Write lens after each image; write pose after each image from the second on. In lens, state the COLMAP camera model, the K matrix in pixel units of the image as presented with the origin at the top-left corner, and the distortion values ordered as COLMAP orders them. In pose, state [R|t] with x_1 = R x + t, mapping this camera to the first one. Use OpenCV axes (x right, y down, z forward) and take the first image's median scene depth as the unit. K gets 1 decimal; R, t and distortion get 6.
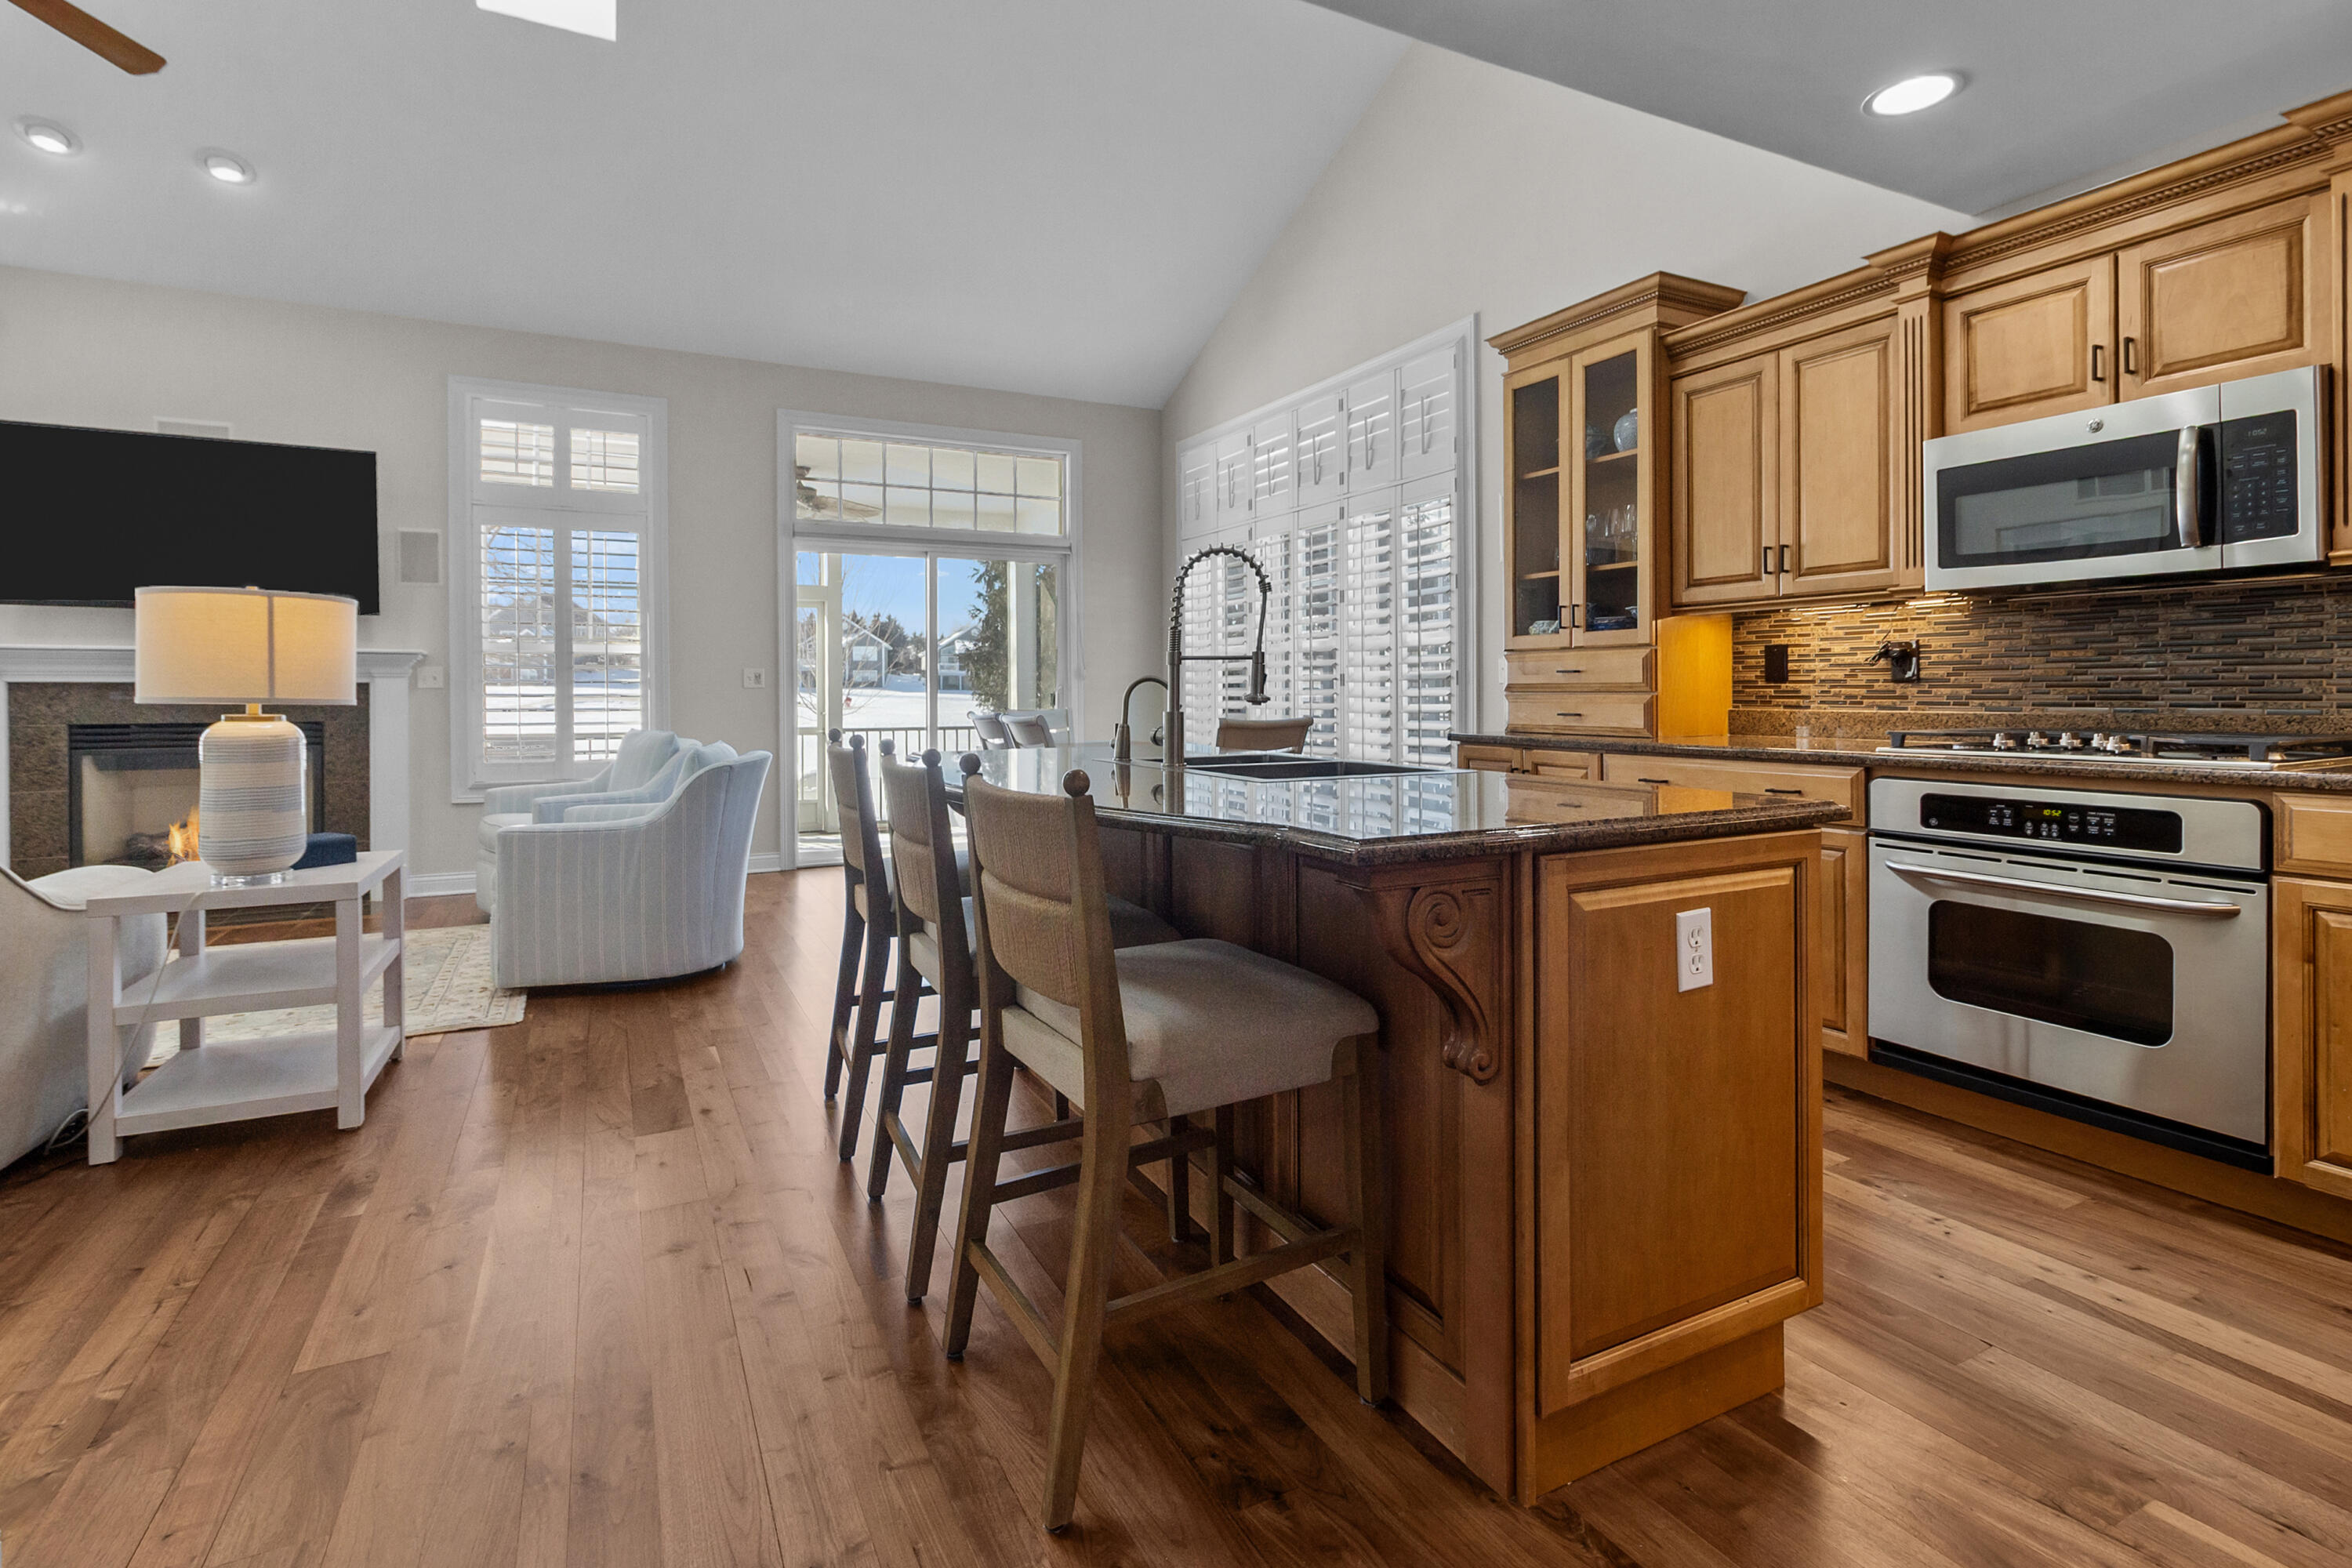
lens RADIAL K [[1092.2, 0, 1174.0], [0, 1092.2, 786.5], [0, 0, 1]] dist [0.000215, -0.000240]
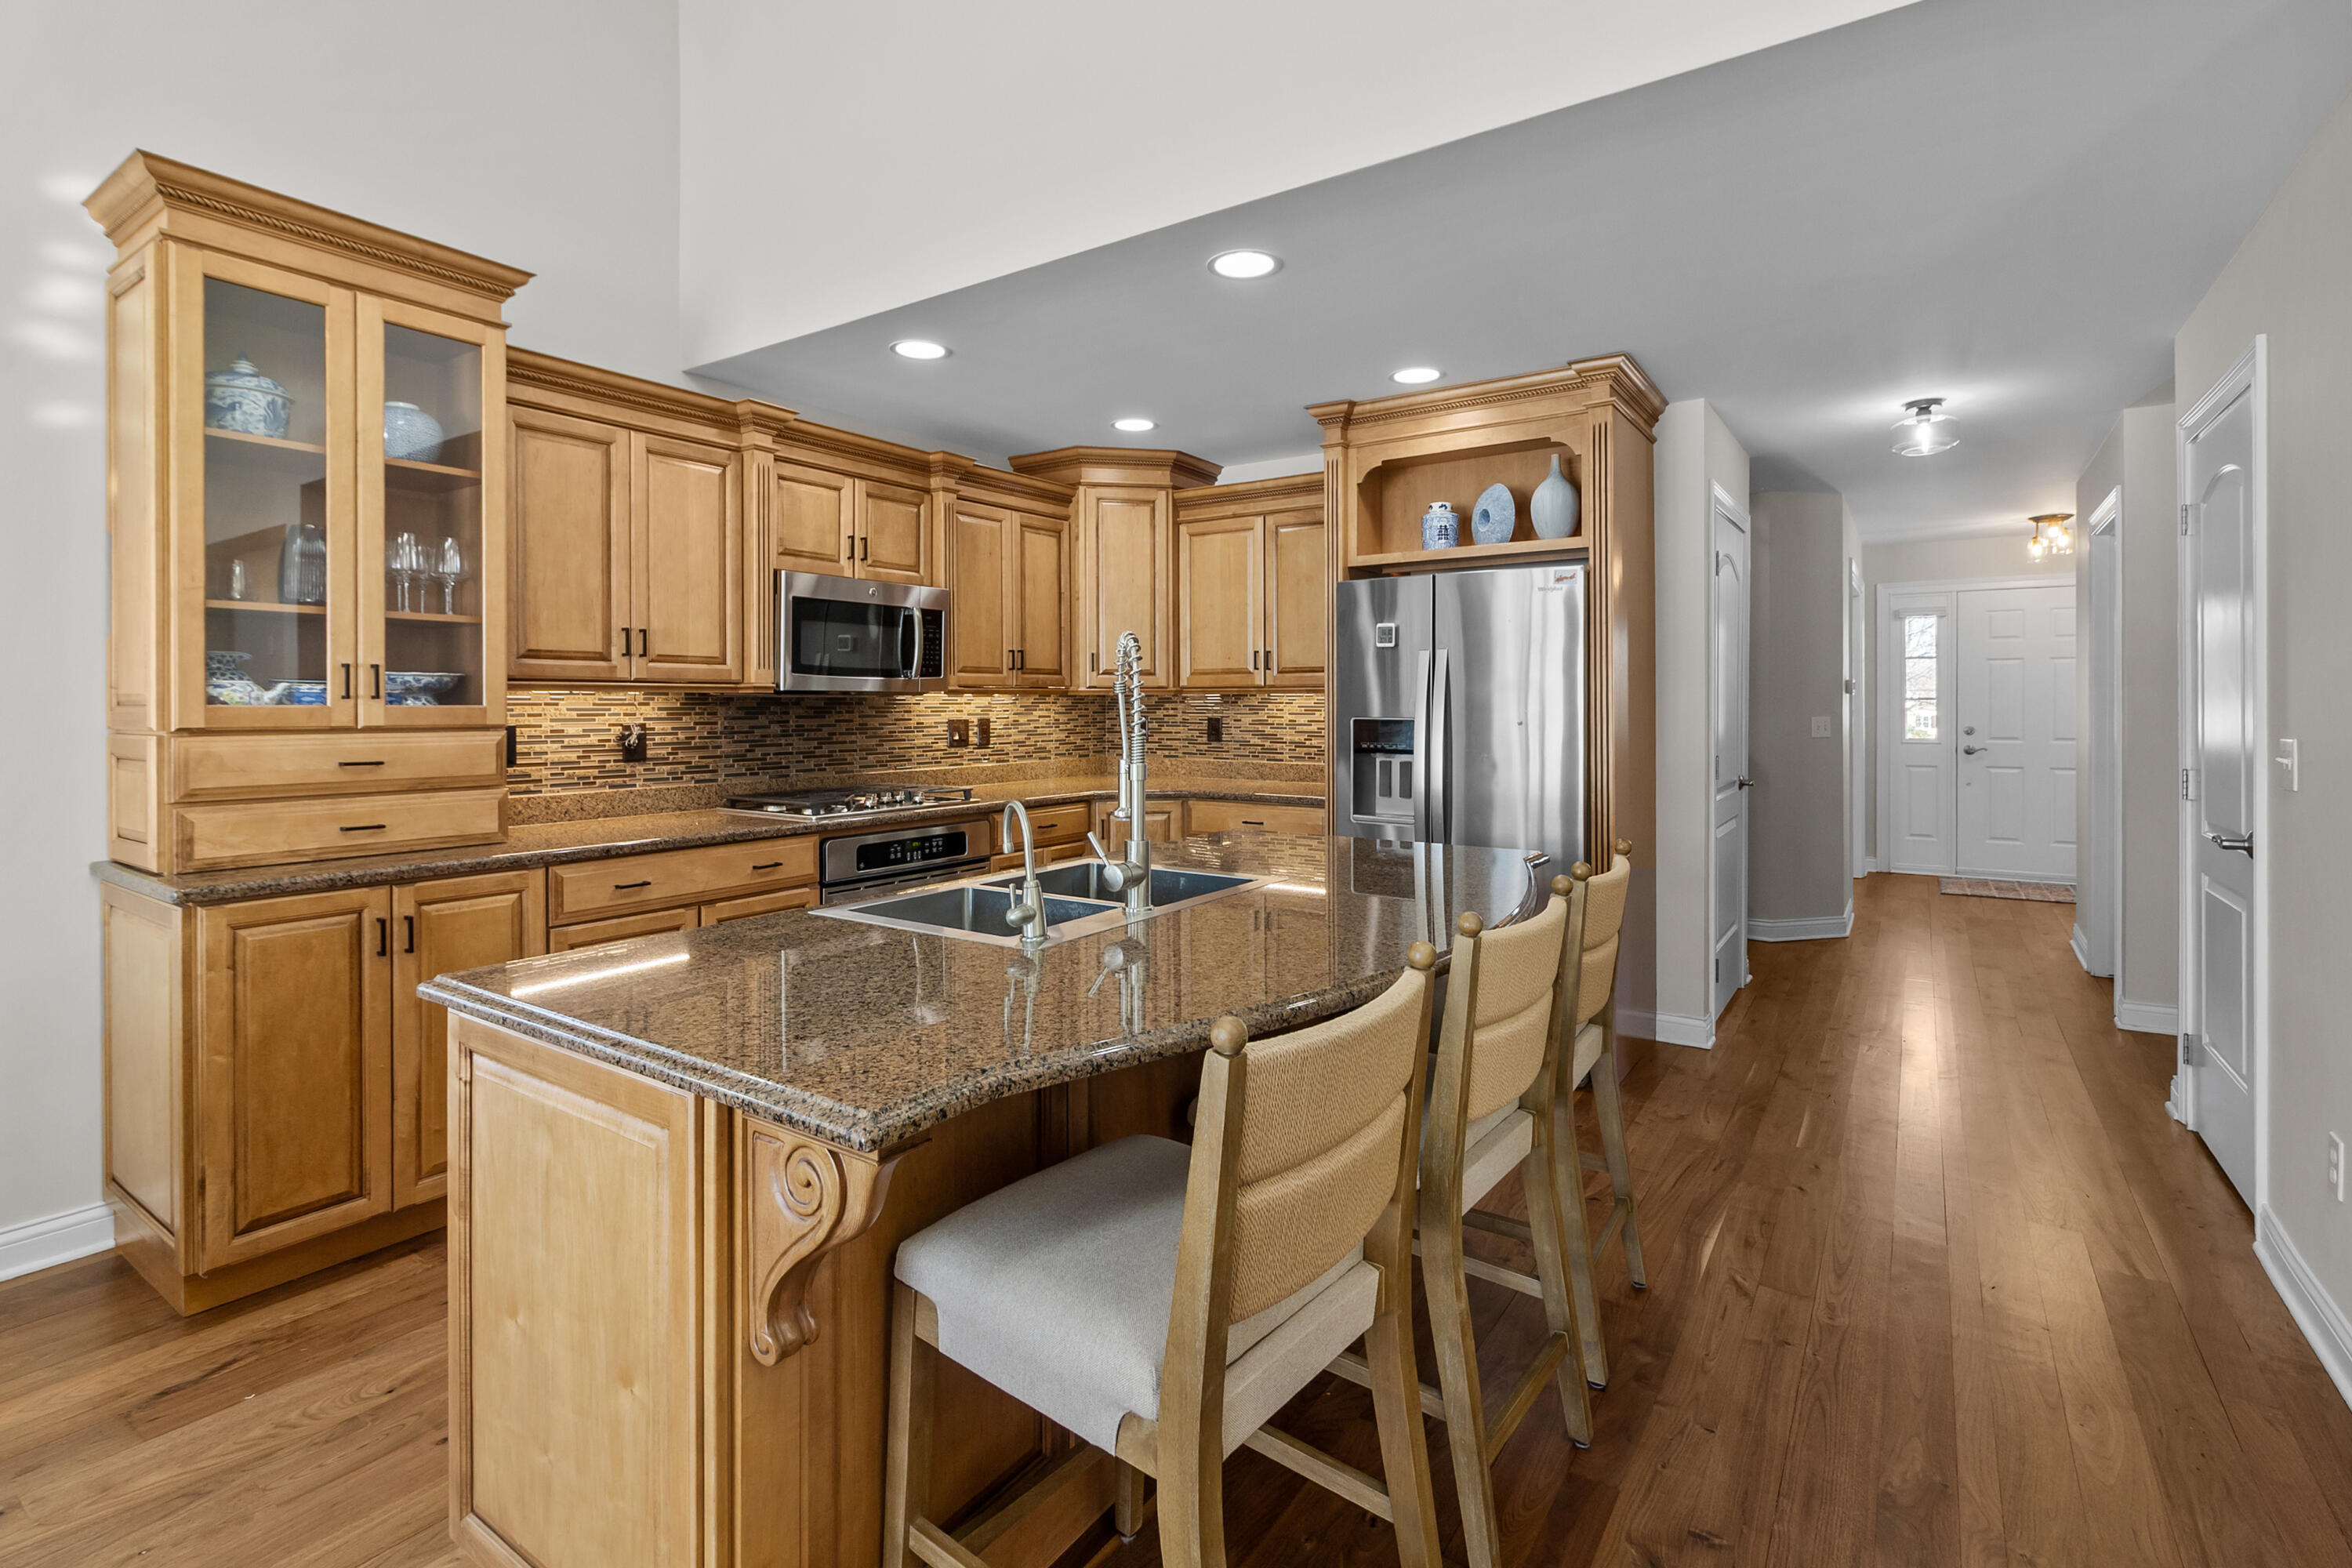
lens RADIAL K [[1092.2, 0, 1150.4], [0, 1092.2, 709.7], [0, 0, 1]] dist [0.000215, -0.000240]
pose [[-0.470613, 0.006298, 0.882317, -0.520483], [0.083888, 0.995764, 0.037637, -0.141825], [-0.878343, 0.091728, -0.469148, 1.031462]]
